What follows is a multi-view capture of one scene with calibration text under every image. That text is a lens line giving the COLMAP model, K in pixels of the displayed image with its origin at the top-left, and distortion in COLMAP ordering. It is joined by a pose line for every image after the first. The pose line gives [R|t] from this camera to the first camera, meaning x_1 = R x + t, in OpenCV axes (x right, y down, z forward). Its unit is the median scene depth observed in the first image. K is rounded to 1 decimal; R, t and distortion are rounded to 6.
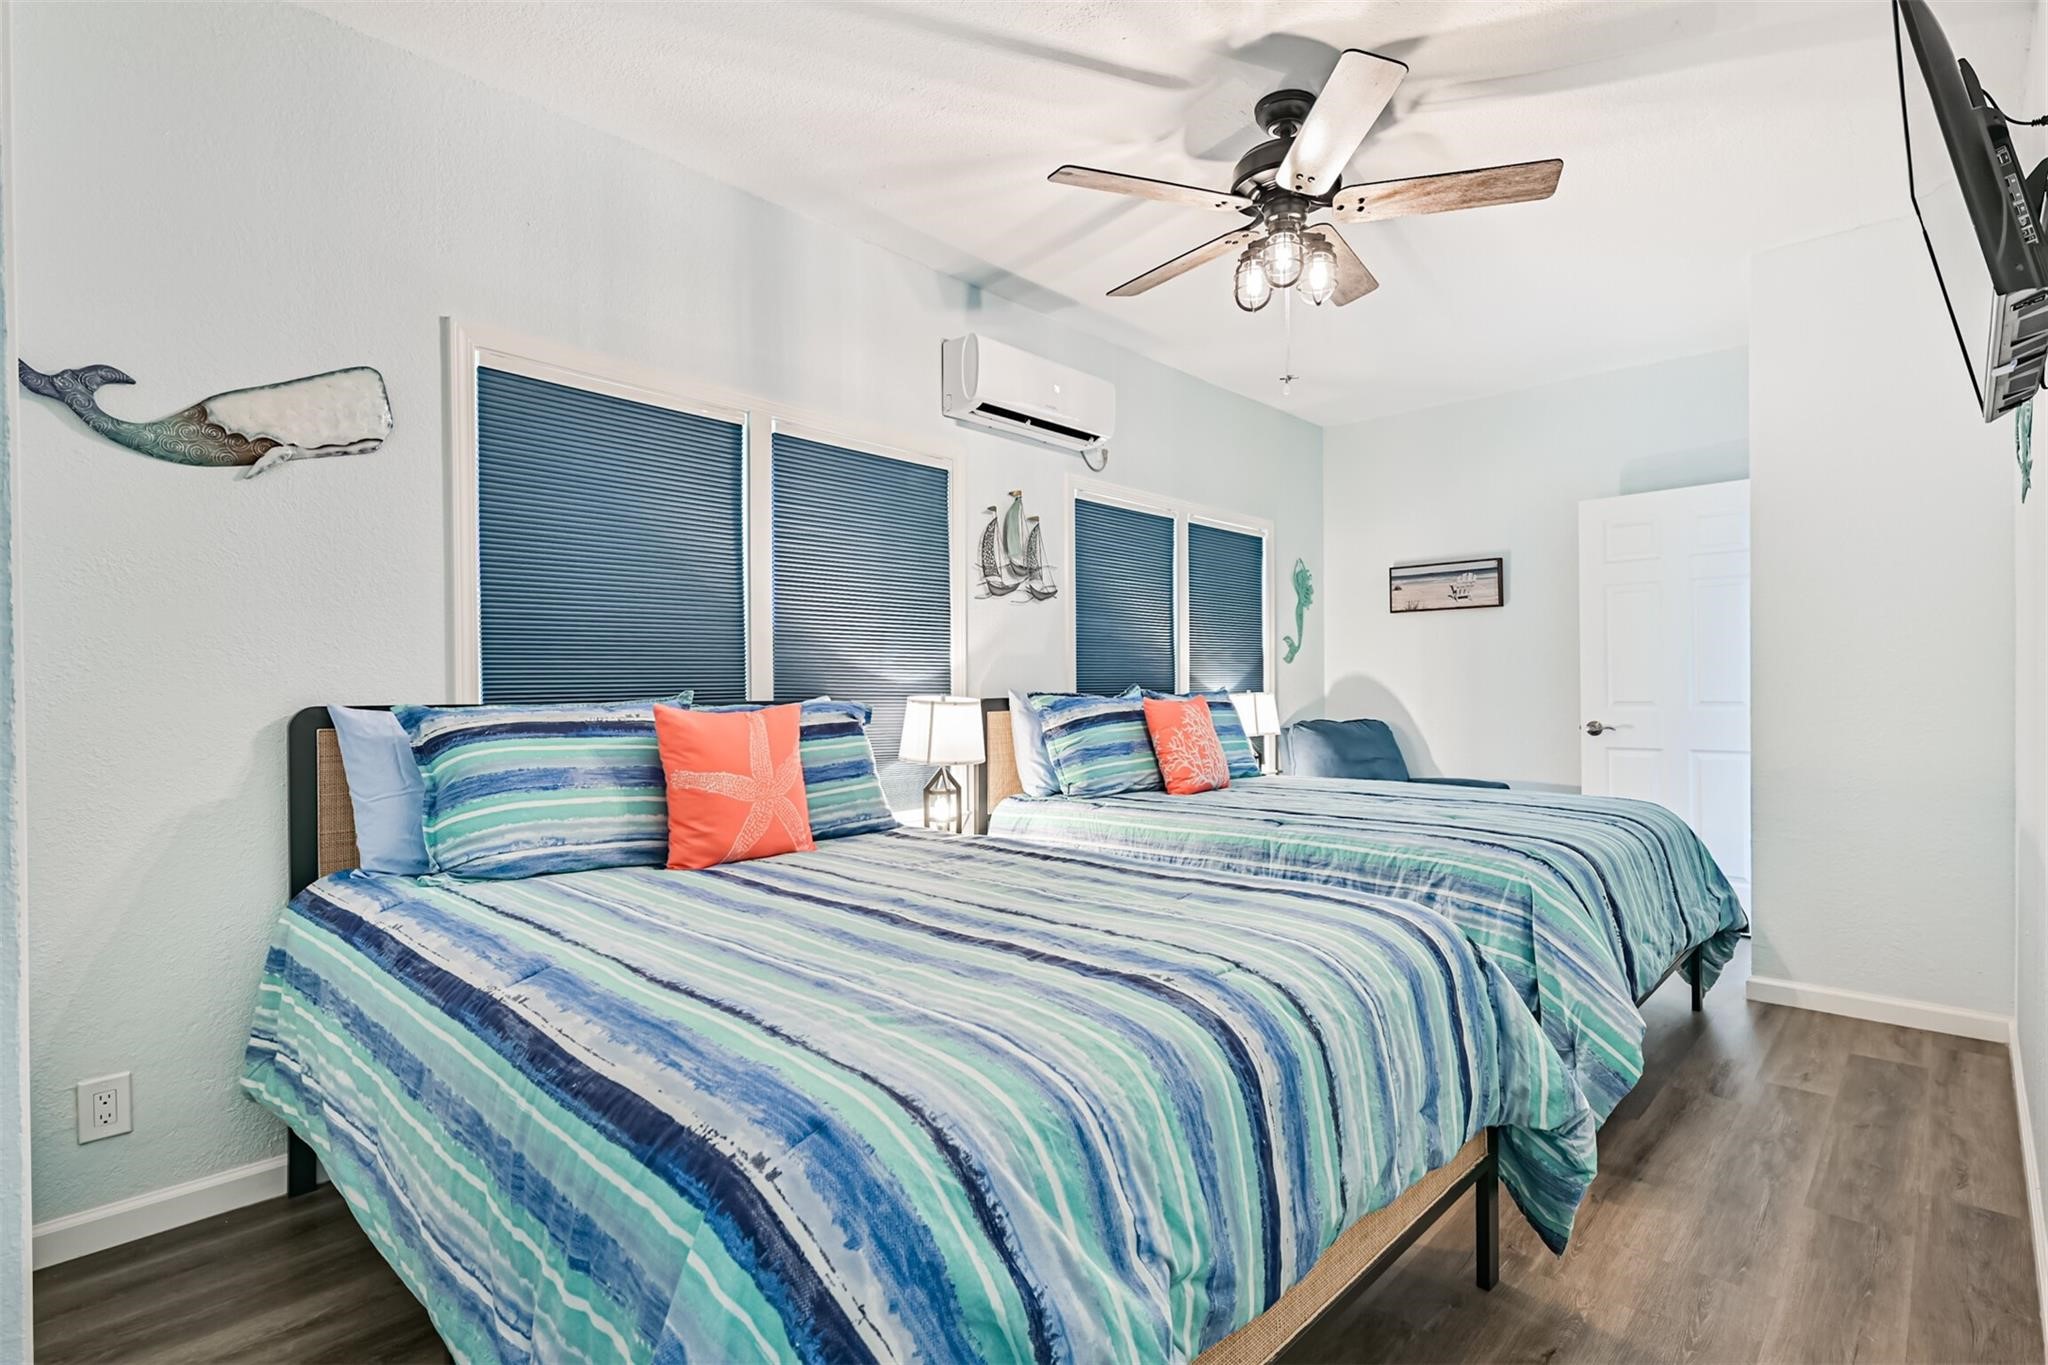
lens RADIAL K [[997.4, 0, 1029.7], [0, 997.4, 689.6], [0, 0, 1]] dist [-0.004011, -0.000729]
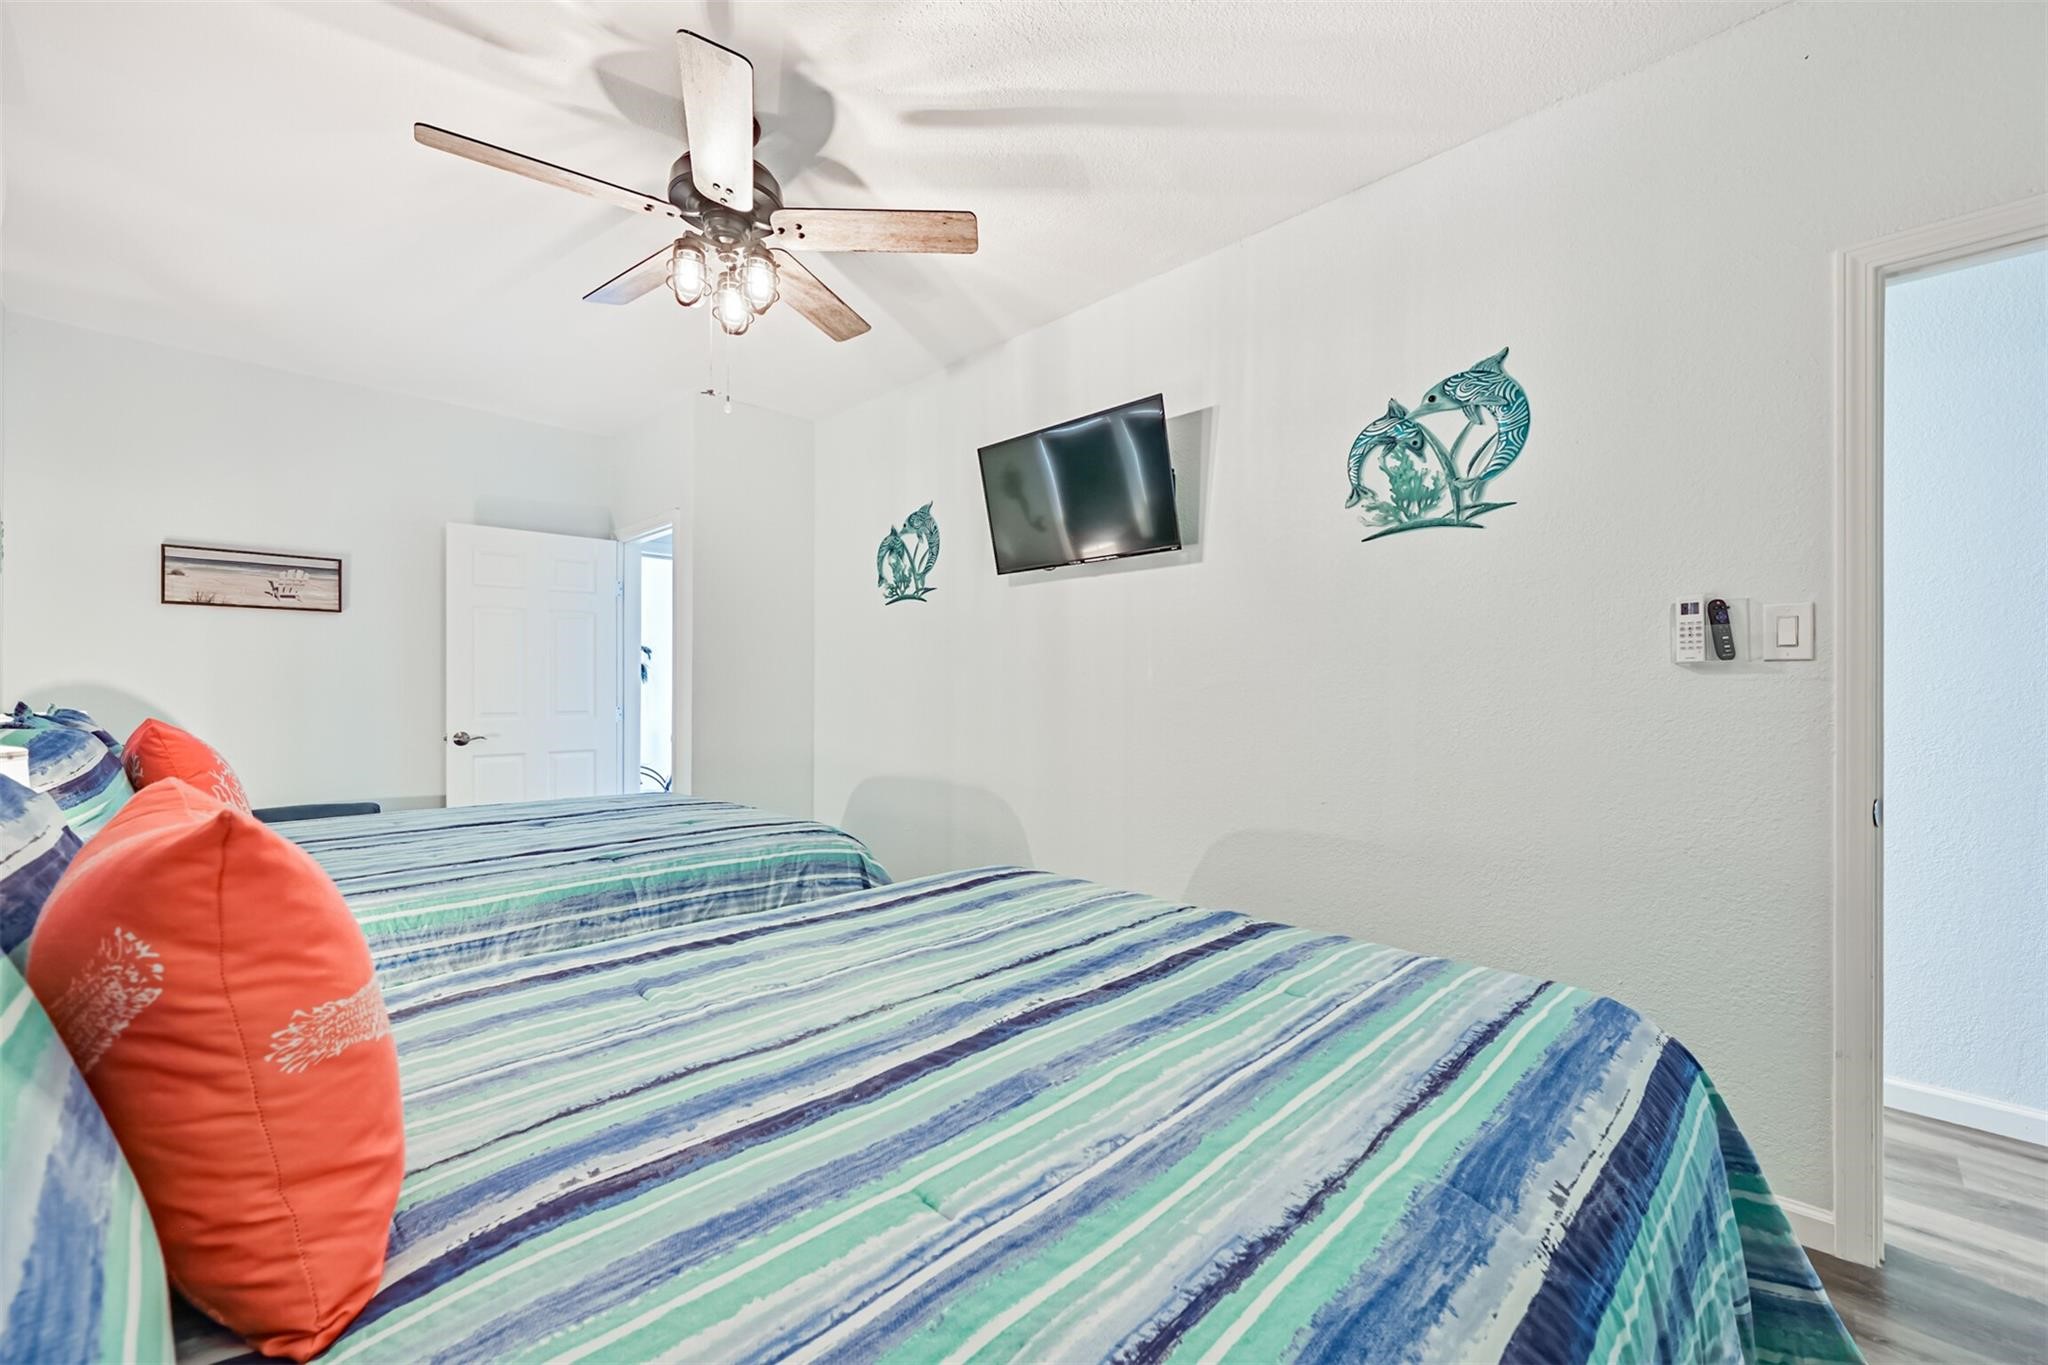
lens RADIAL K [[821.1, 0, 1030.9], [0, 821.1, 684.2], [0, 0, 1]] dist [0.007846, -0.000795]
pose [[0.009984, 0.010651, 0.999893, -0.553114], [-0.001725, 0.999942, -0.010634, -0.019487], [-0.999949, -0.001618, 0.010002, 0.688144]]
